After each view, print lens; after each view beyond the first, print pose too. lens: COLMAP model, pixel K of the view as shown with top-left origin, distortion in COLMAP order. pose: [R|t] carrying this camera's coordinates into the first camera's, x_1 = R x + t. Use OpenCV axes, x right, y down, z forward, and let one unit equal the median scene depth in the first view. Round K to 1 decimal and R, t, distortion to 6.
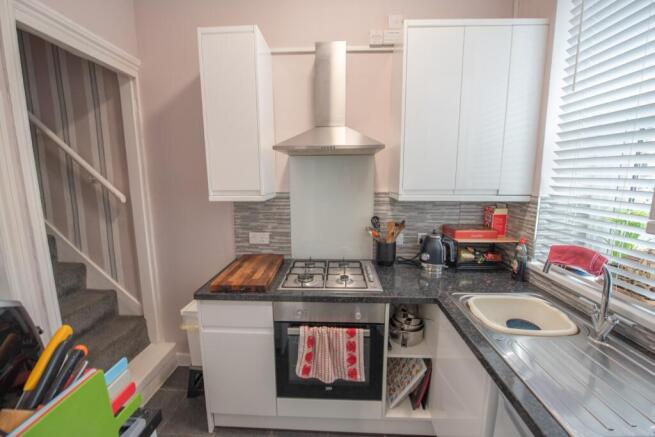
lens RADIAL K [[260.8, 0, 323.4], [0, 260.8, 218.9], [0, 0, 1]] dist [-0.035661, -0.000036]
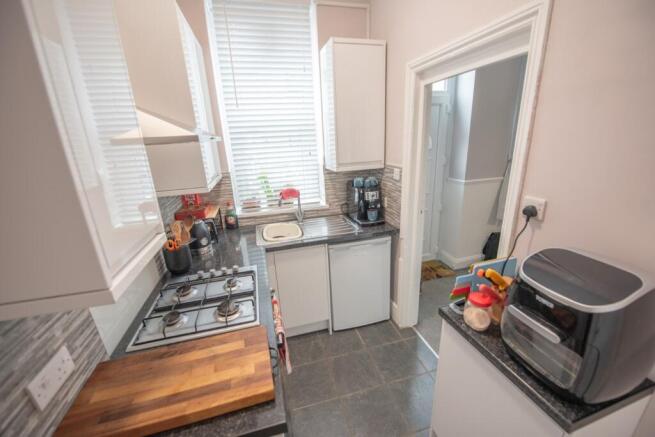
lens RADIAL K [[260.8, 0, 323.4], [0, 260.8, 218.9], [0, 0, 1]] dist [-0.035661, -0.000036]
pose [[-0.301413, -0.268661, 0.914861, -0.834942], [0.181286, 0.925835, 0.331611, -0.241673], [-0.936101, 0.265803, -0.230355, 0.884412]]
